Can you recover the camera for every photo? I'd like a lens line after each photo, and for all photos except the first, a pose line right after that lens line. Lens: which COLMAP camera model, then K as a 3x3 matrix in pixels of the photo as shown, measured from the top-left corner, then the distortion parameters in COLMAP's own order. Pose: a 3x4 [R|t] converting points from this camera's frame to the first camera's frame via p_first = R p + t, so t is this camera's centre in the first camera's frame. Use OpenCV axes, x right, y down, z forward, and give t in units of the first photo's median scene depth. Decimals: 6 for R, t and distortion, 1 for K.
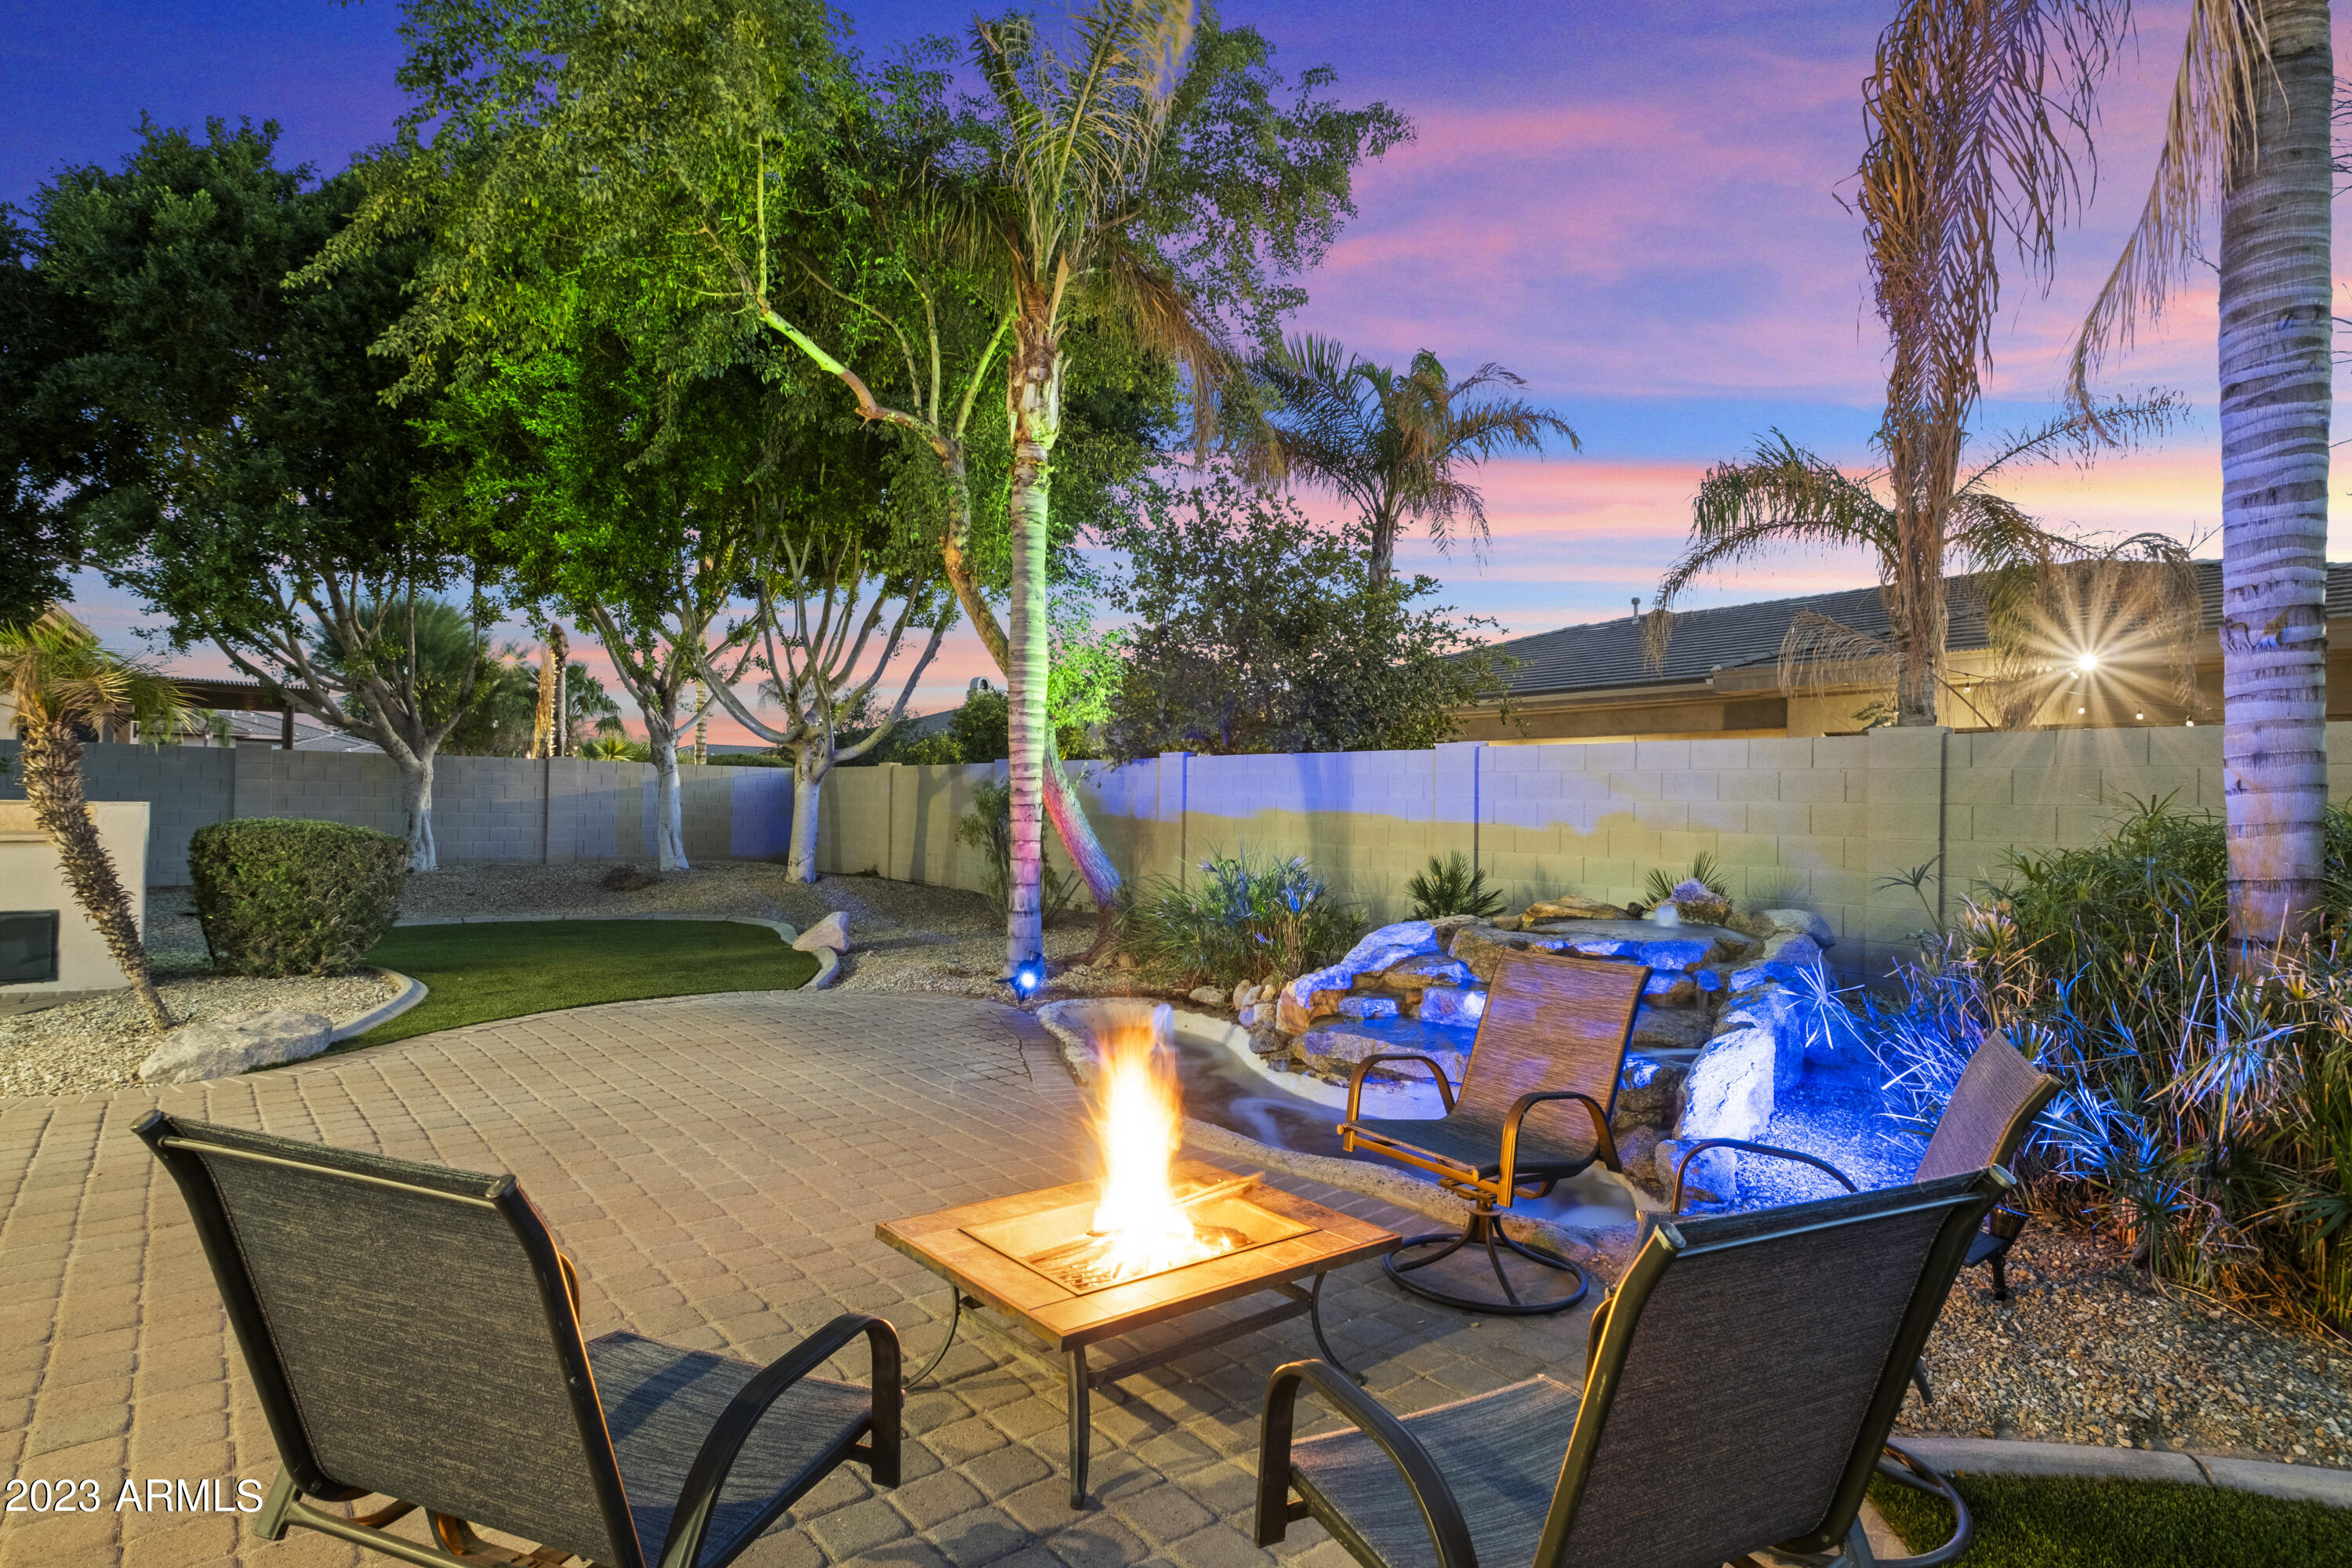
lens RADIAL K [[1189.0, 0, 1190.0], [0, 1189.0, 799.1], [0, 0, 1]] dist [0.004136, 0.001309]
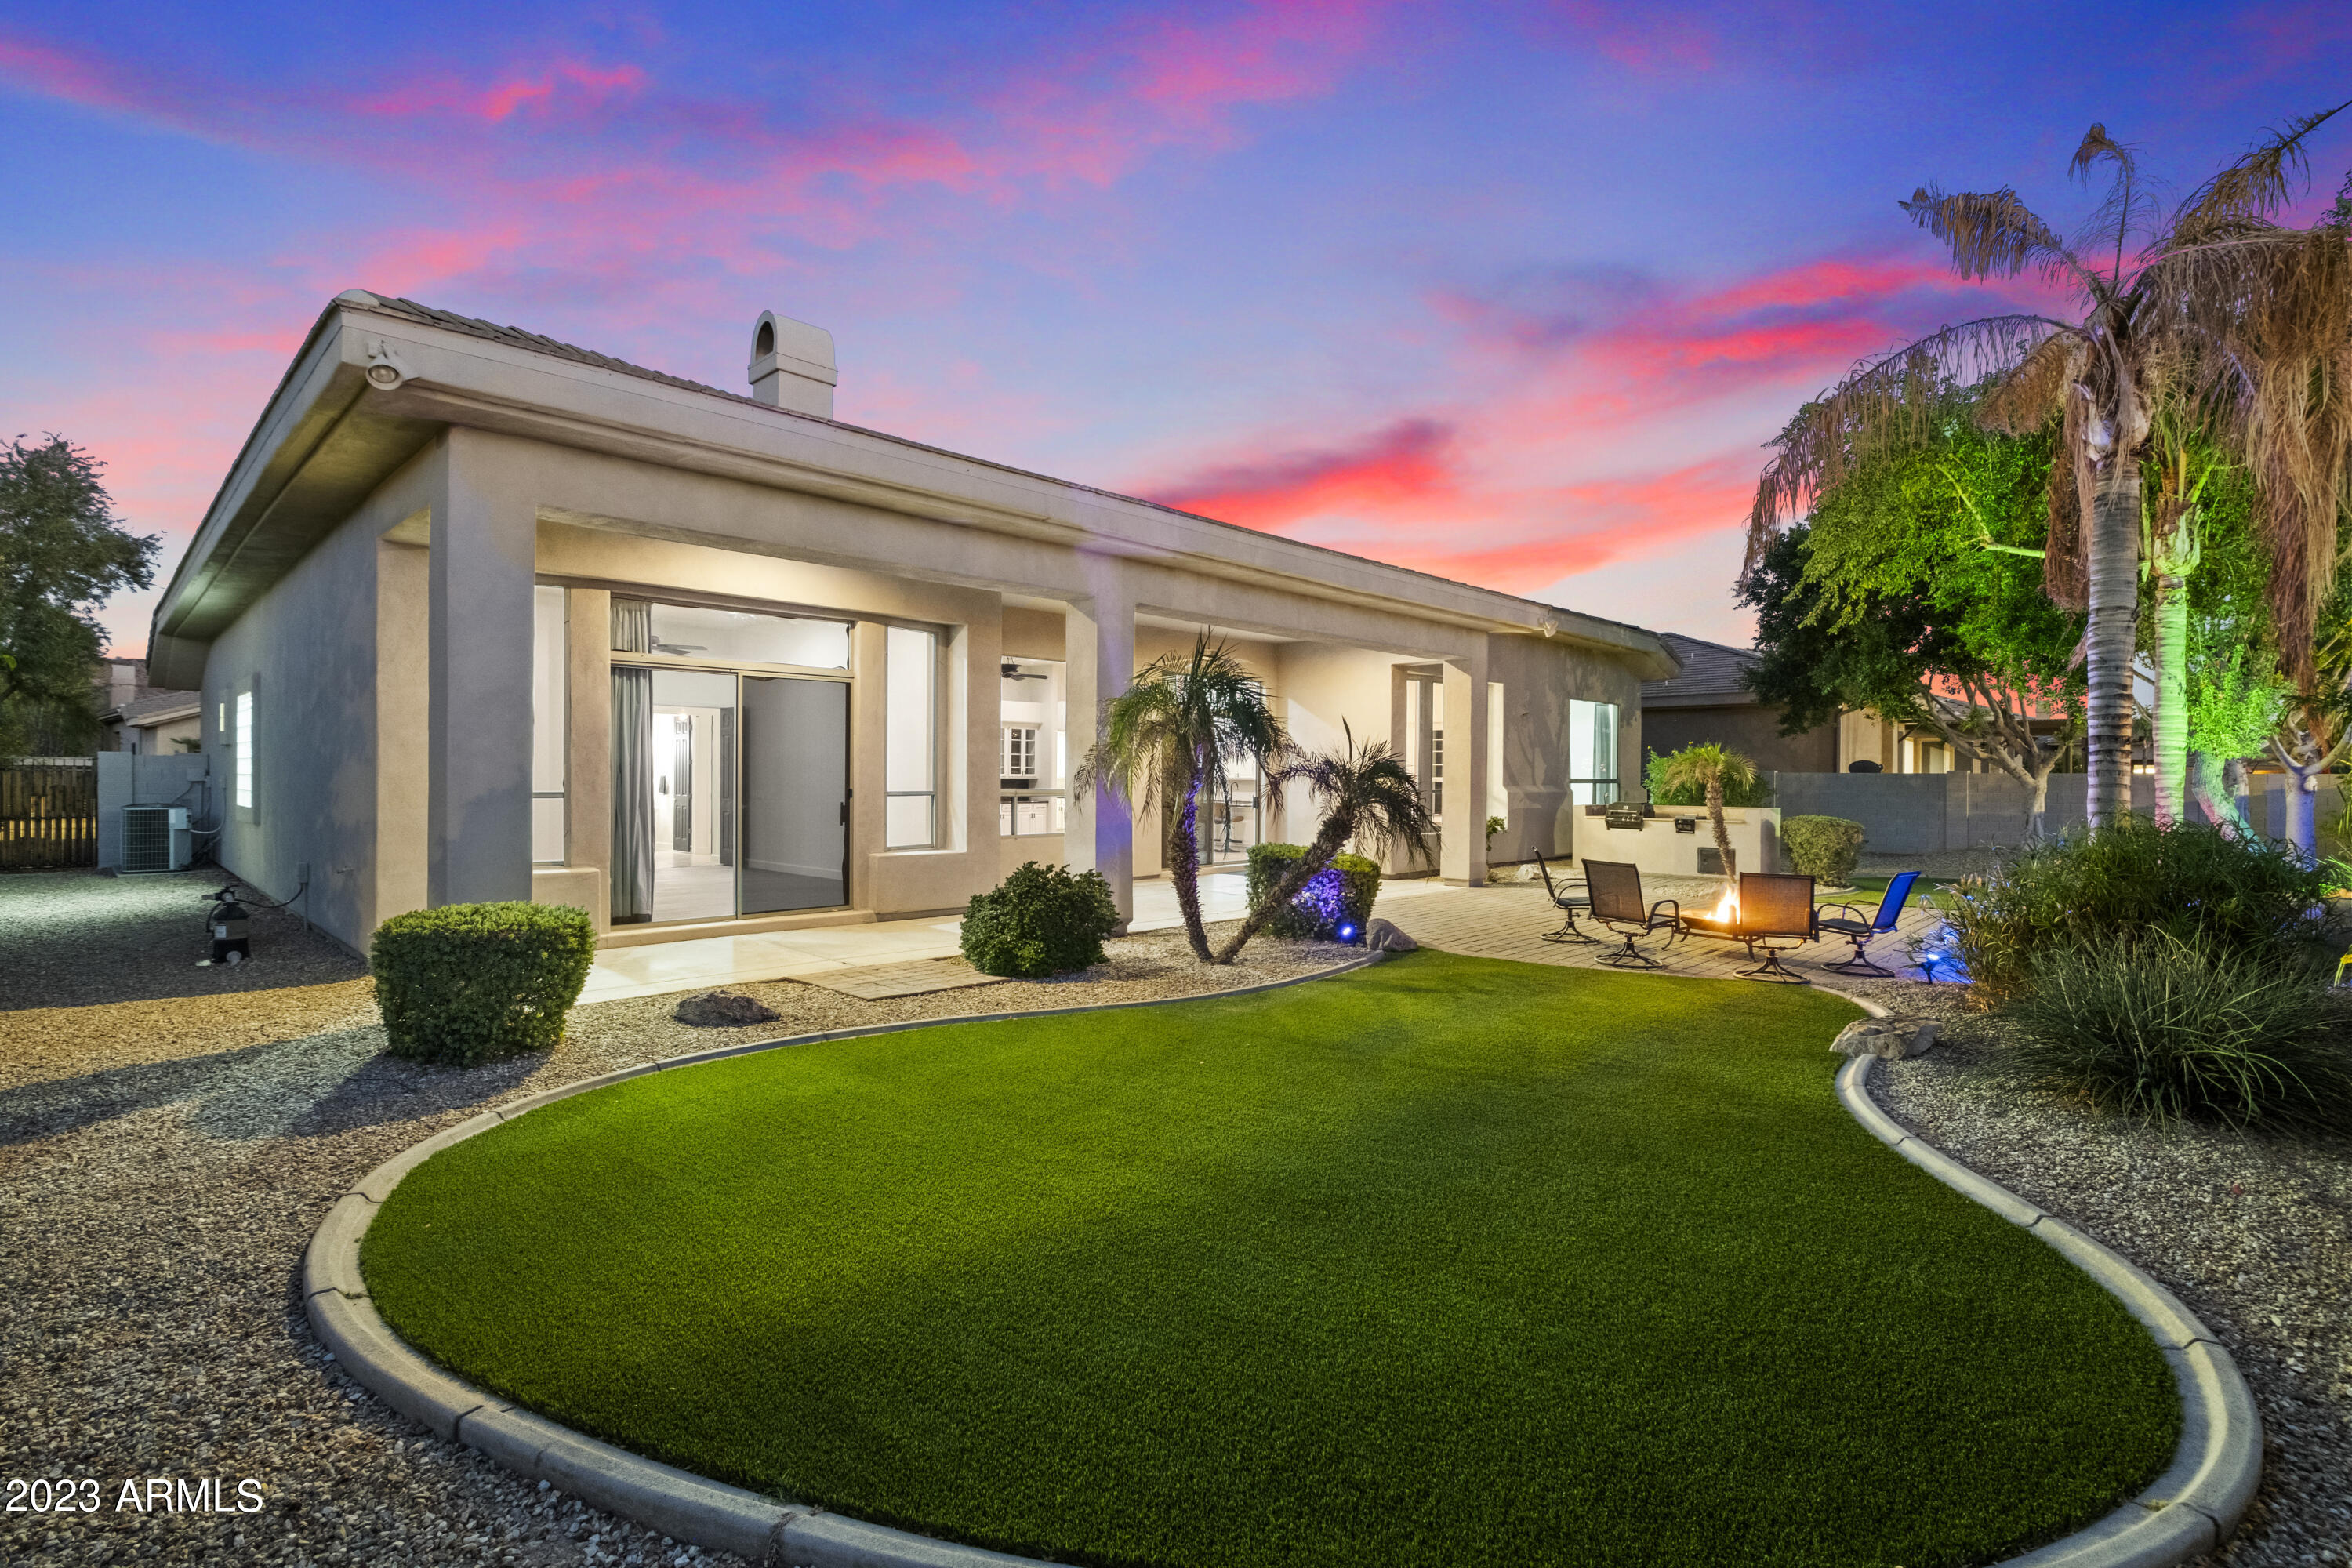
lens RADIAL K [[1087.6, 0, 1178.8], [0, 1087.6, 790.6], [0, 0, 1]] dist [-0.002409, 0.000030]
pose [[0.096150, -0.006867, -0.995343, 0.885861], [0.004308, 0.999970, -0.006483, -0.016969], [0.995358, -0.003665, 0.096176, -0.306775]]
